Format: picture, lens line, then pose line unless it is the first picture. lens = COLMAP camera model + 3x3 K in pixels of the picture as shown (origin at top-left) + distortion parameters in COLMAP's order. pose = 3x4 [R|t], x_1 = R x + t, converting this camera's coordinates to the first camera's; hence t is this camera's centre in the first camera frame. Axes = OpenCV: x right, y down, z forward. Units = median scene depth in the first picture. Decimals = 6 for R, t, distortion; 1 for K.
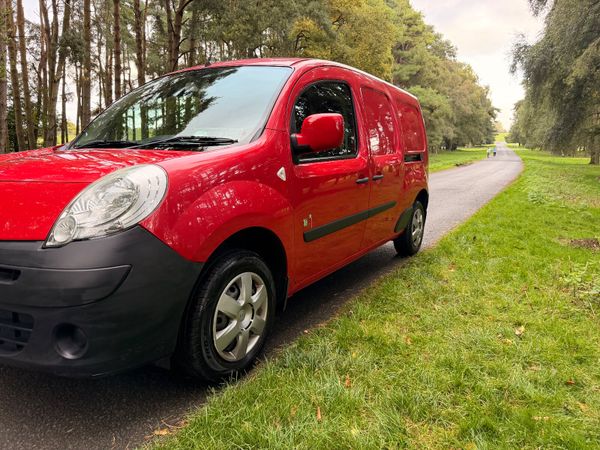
lens RADIAL K [[418.7, 0, 304.5], [0, 418.7, 223.1], [0, 0, 1]] dist [0.040731, -0.038447]
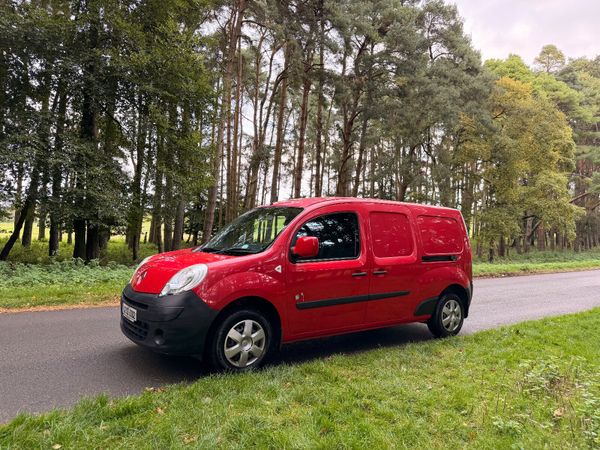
lens RADIAL K [[418.7, 0, 310.0], [0, 418.7, 233.9], [0, 0, 1]] dist [0.040731, -0.038447]
pose [[0.918108, 0.019629, -0.395844, 0.072855], [-0.086475, 0.984630, -0.151743, -0.000292], [0.386782, 0.173547, 0.905694, -0.058330]]
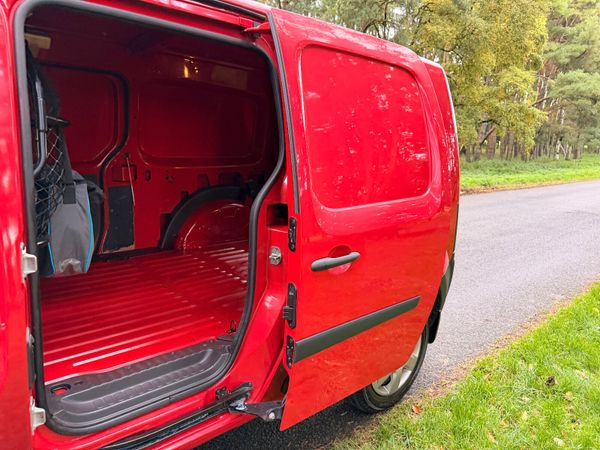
lens RADIAL K [[418.7, 0, 296.8], [0, 418.7, 229.8], [0, 0, 1]] dist [0.040731, -0.038447]
pose [[0.948503, 0.116118, -0.294719, 0.055791], [-0.103049, 0.992892, 0.059548, -0.027191], [0.299539, -0.026111, 0.953727, 0.105001]]
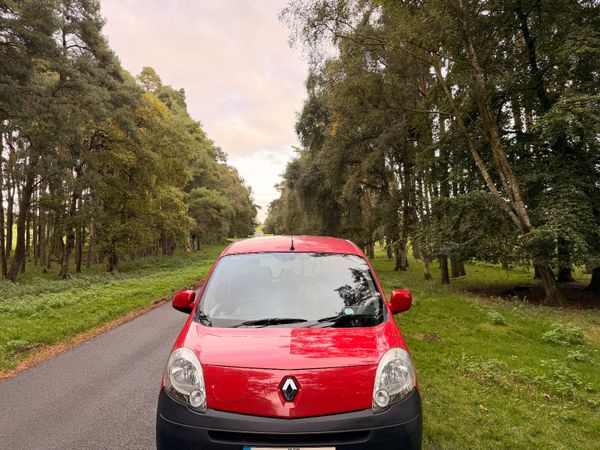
lens RADIAL K [[418.7, 0, 301.1], [0, 418.7, 229.6], [0, 0, 1]] dist [0.040731, -0.038447]
pose [[0.862463, 0.014505, 0.505912, -0.110498], [0.084446, 0.981453, -0.172101, -0.024358], [-0.499026, 0.191153, 0.845242, -0.023097]]
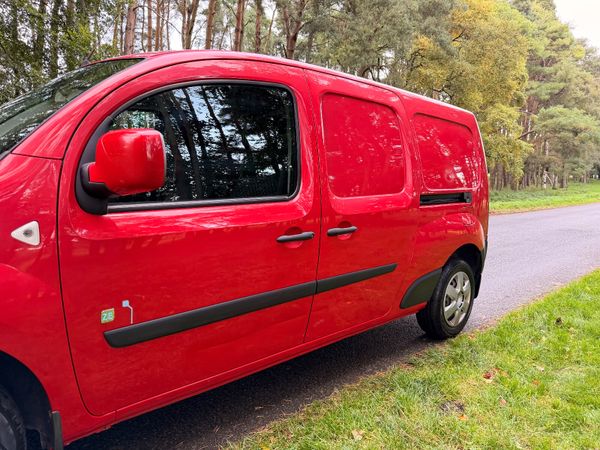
lens RADIAL K [[418.7, 0, 301.3], [0, 418.7, 224.8], [0, 0, 1]] dist [0.040731, -0.038447]
pose [[0.957038, 0.068302, -0.281804, 0.041299], [-0.081346, 0.996077, -0.034836, -0.012789], [0.278319, 0.056263, 0.958839, 0.051248]]
